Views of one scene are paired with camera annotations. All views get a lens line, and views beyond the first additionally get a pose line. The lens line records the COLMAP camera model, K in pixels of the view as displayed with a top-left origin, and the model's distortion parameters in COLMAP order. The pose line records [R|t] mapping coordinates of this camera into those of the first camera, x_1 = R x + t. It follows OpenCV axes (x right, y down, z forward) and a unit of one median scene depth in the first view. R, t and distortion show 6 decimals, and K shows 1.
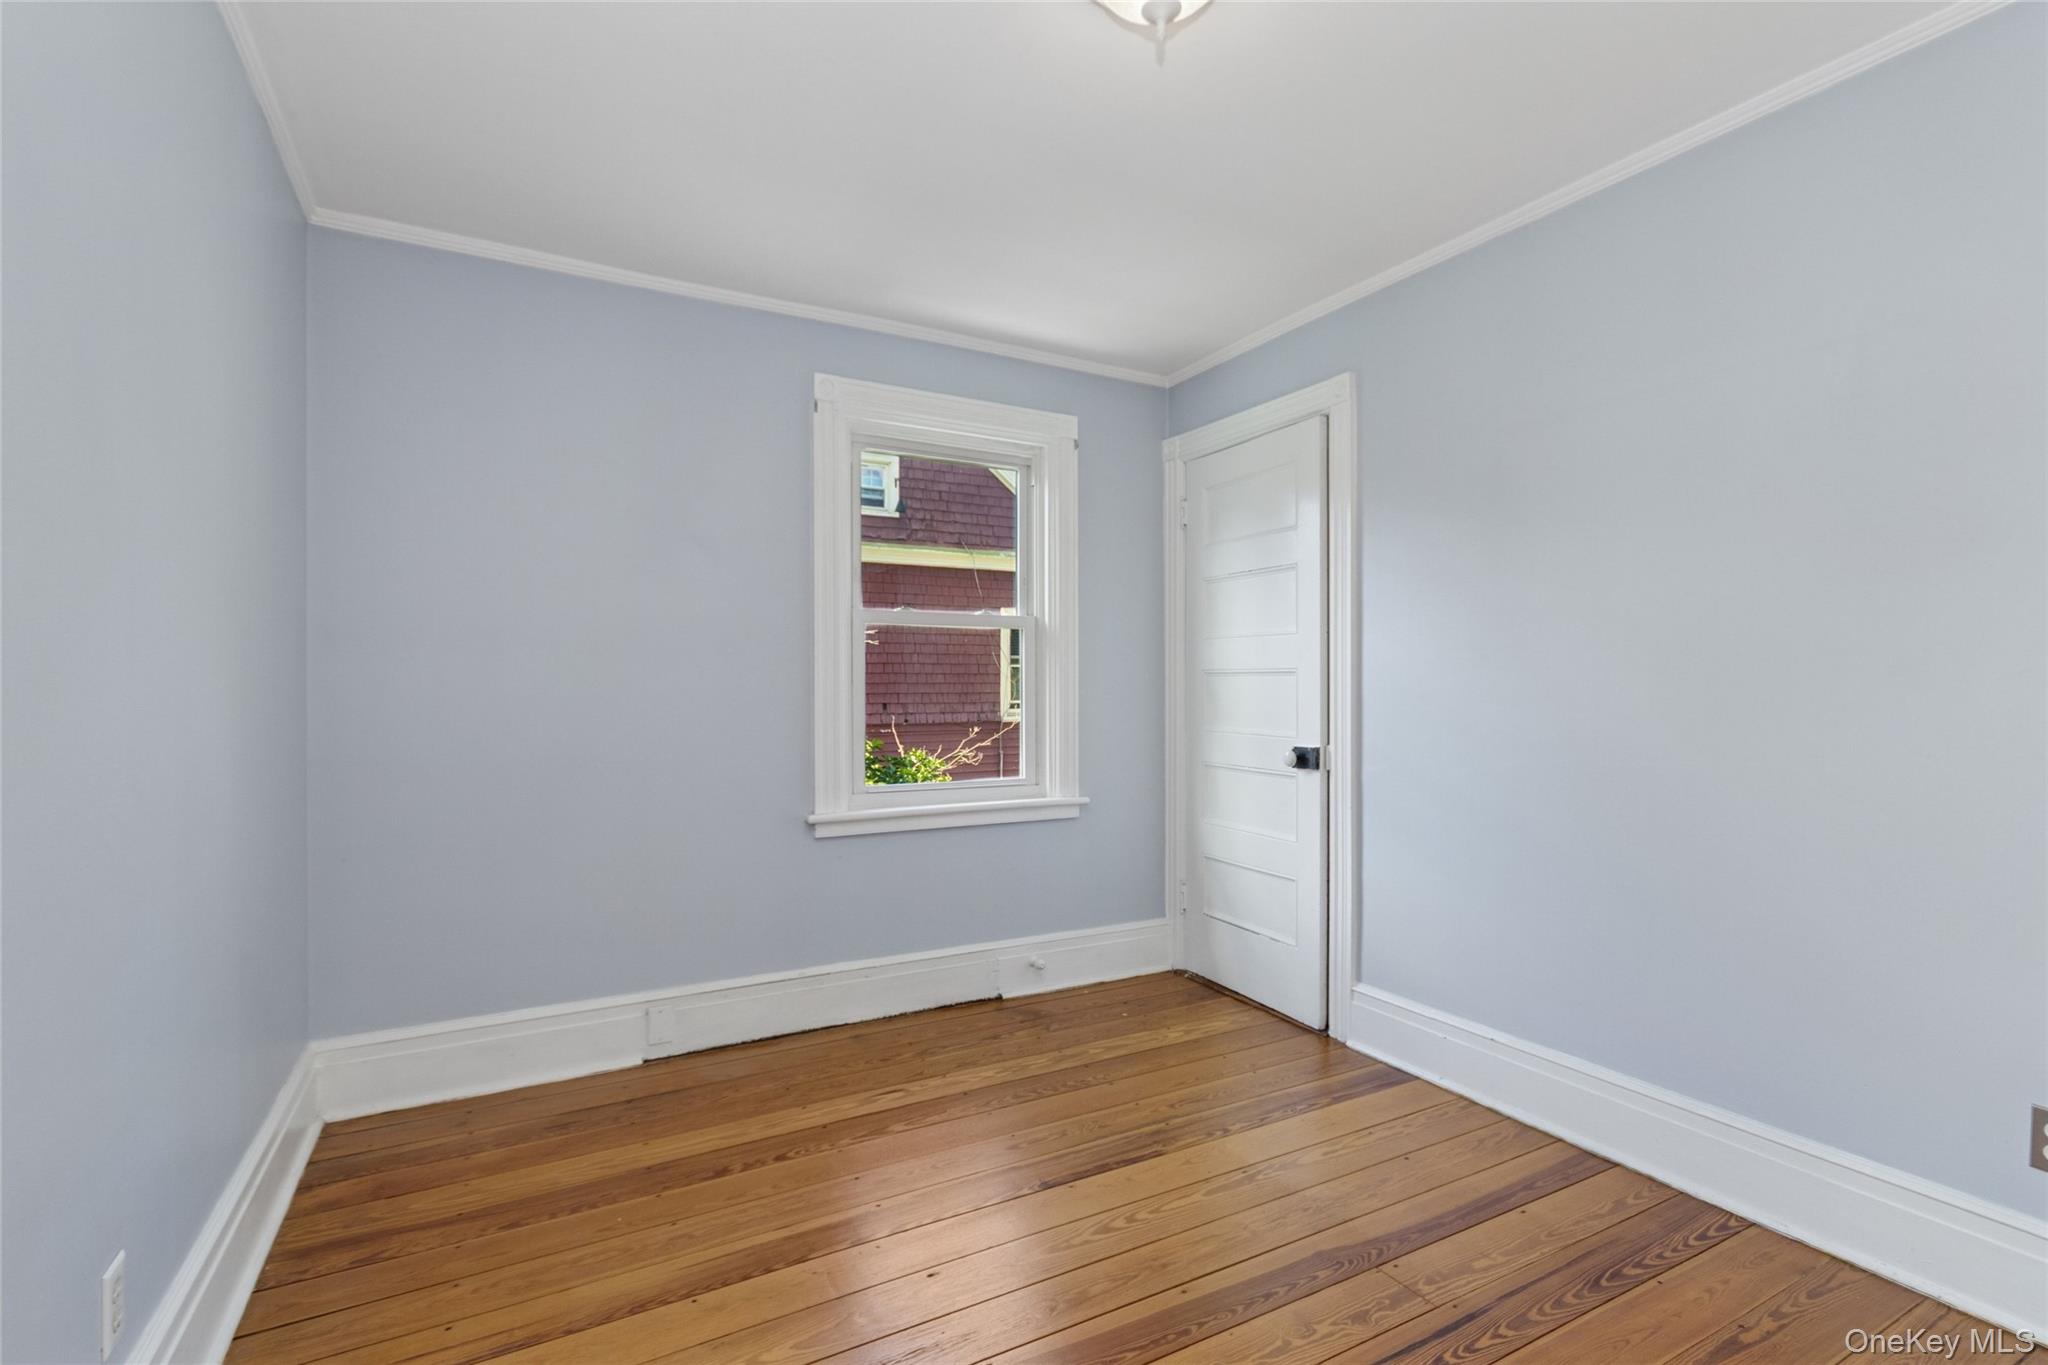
lens RADIAL K [[953.5, 0, 1027.2], [0, 953.5, 692.5], [0, 0, 1]] dist [0.001454, 0.000910]
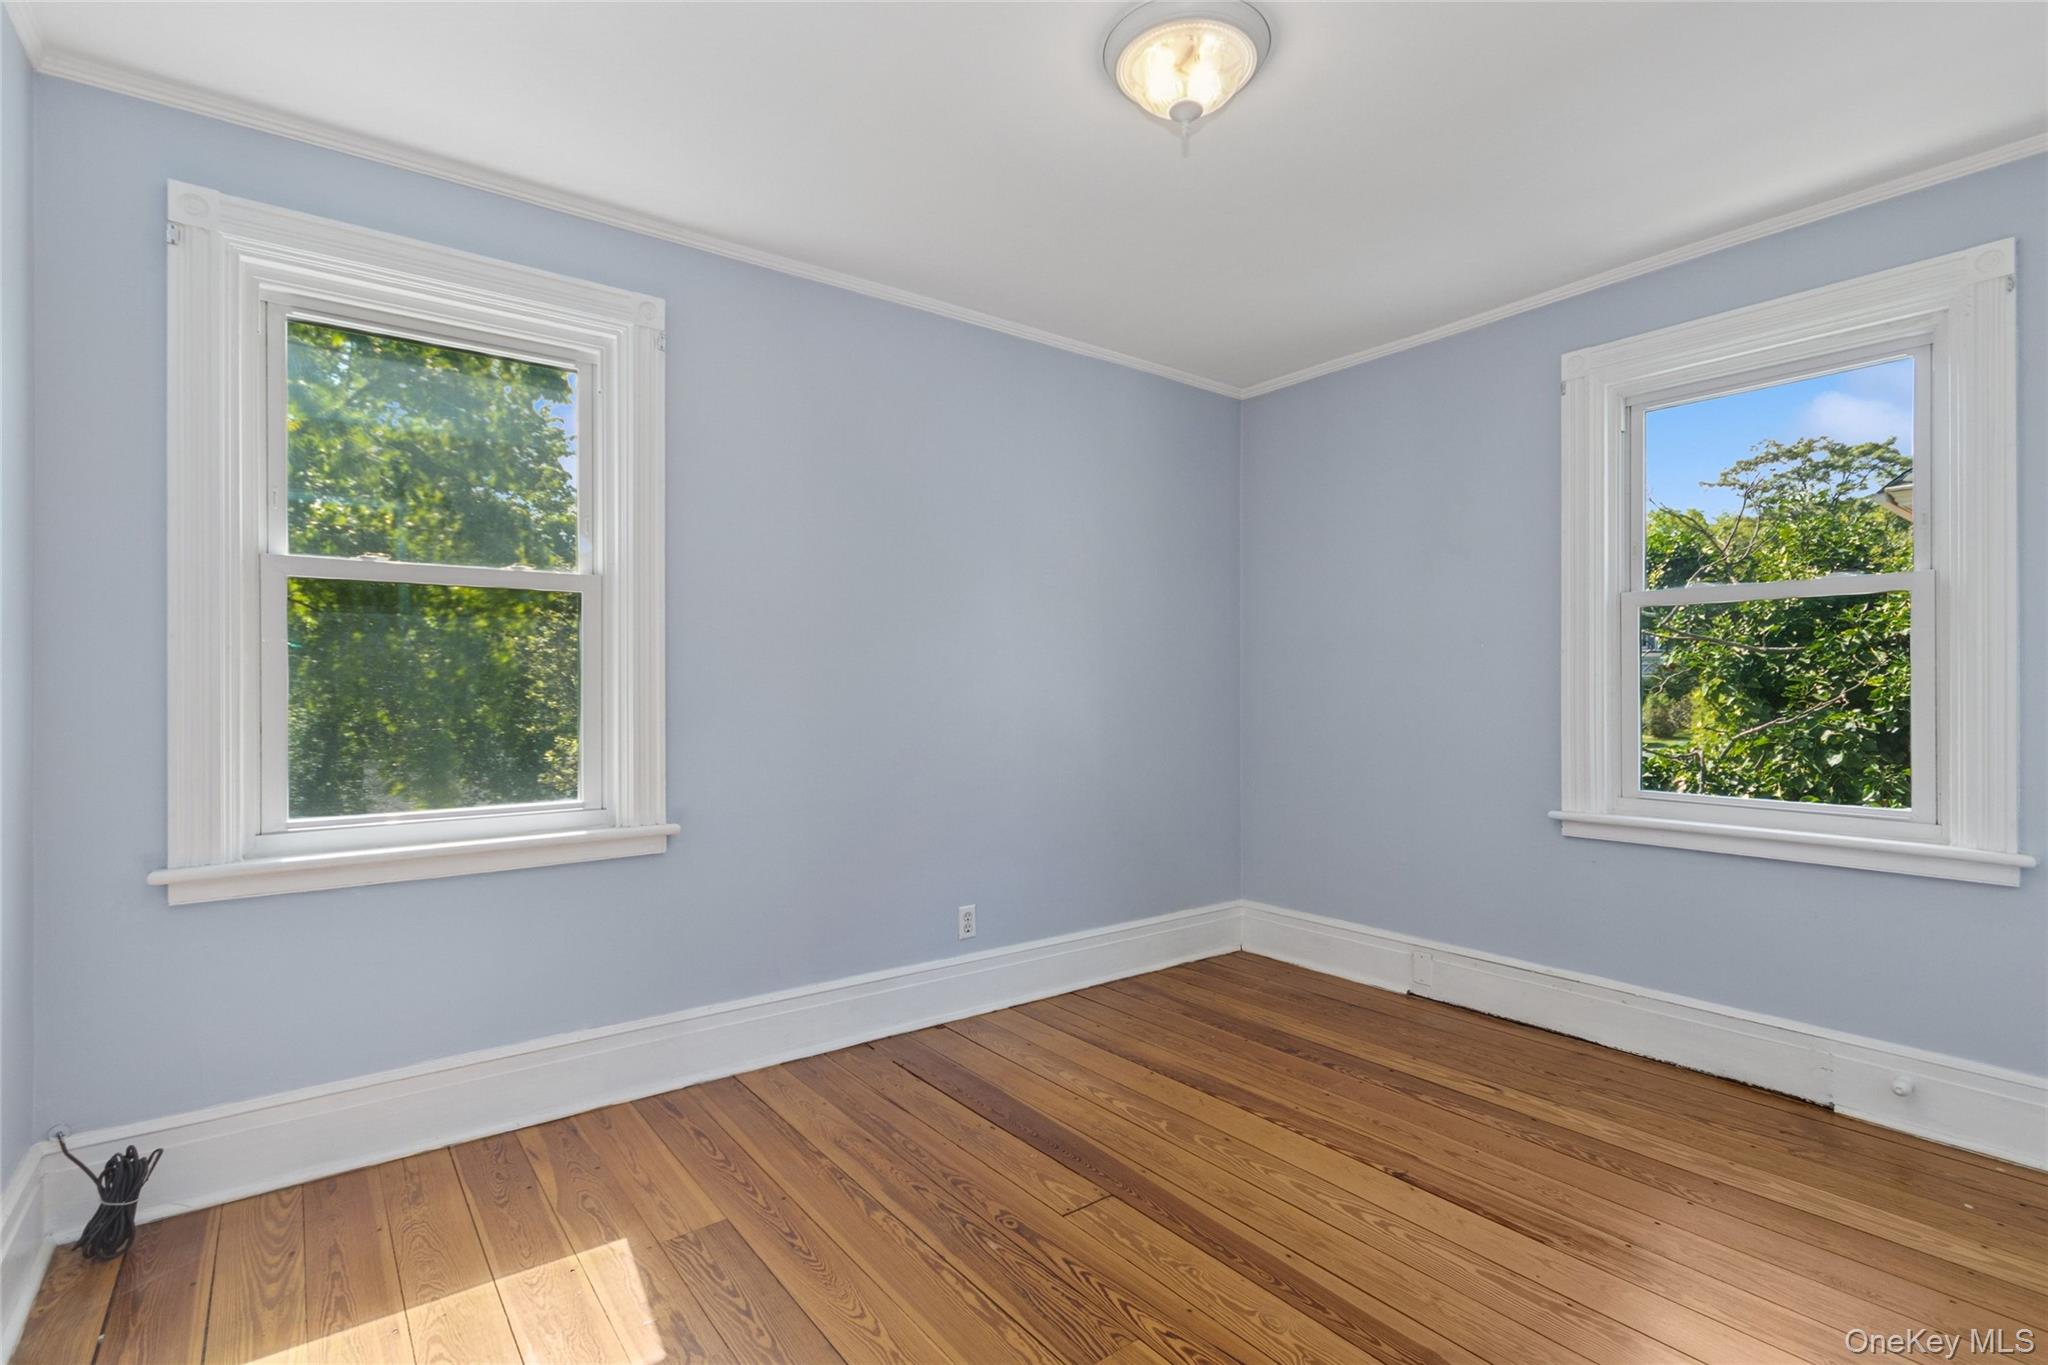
lens RADIAL K [[953.5, 0, 1022.0], [0, 953.5, 683.2], [0, 0, 1]] dist [0.001454, 0.000910]
pose [[0.139195, -0.005890, -0.990247, 0.701372], [-0.003582, 0.999973, -0.006452, 0.006977], [0.990258, 0.004445, 0.139170, 0.342966]]
